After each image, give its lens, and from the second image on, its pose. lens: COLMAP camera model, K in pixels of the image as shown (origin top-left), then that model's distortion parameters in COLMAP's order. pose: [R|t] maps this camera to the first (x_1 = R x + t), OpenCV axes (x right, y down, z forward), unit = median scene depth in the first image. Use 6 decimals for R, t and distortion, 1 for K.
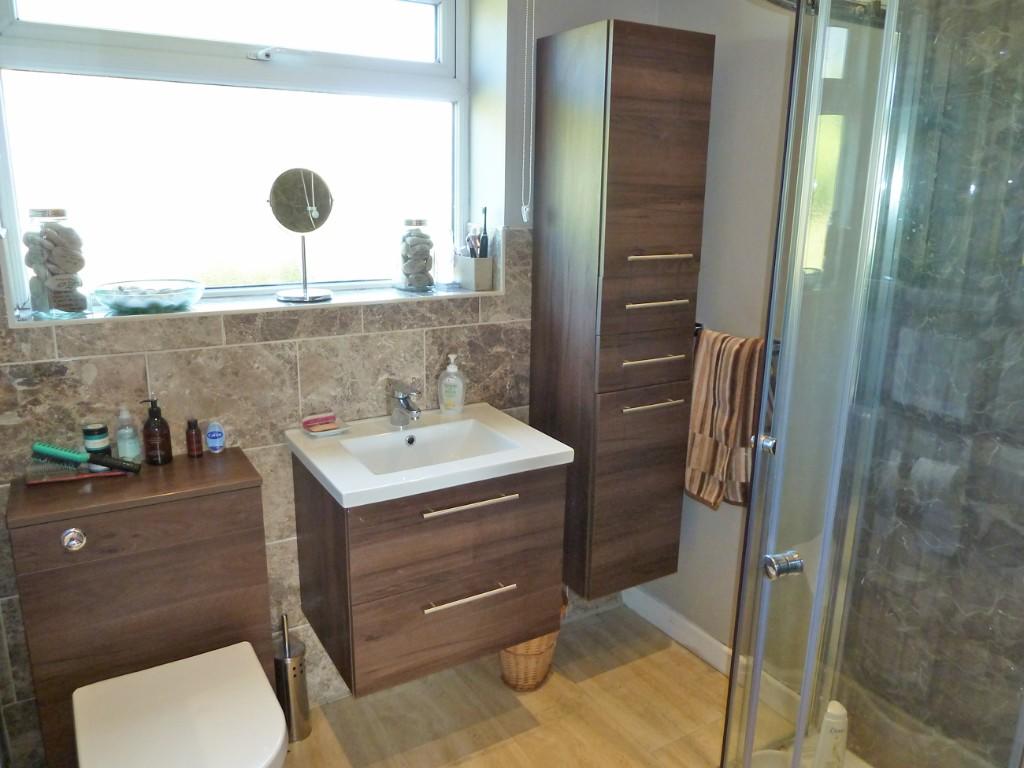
lens RADIAL K [[772.9, 0, 518.8], [0, 772.9, 385.0], [0, 0, 1]] dist [-0.039715, 0.019929]
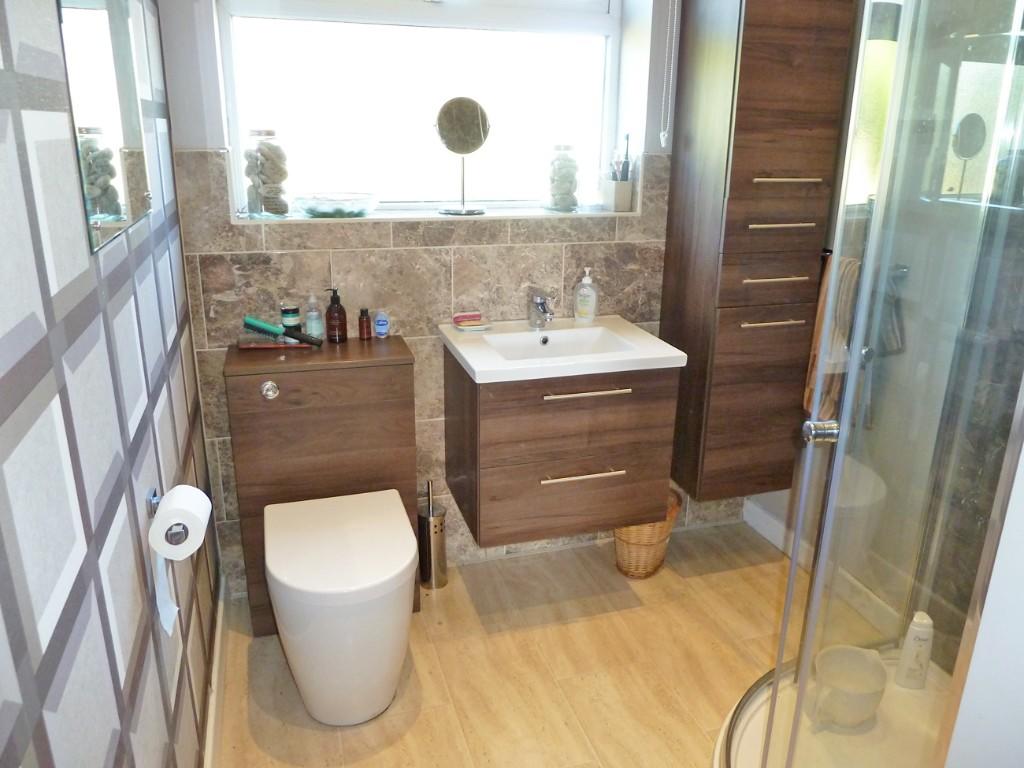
lens RADIAL K [[772.9, 0, 511.0], [0, 772.9, 380.9], [0, 0, 1]] dist [-0.039715, 0.019929]
pose [[0.969250, 0.071823, -0.235364, 0.084675], [-0.057620, 0.996109, 0.066687, 0.058325], [0.239238, -0.051075, 0.969617, -0.117622]]
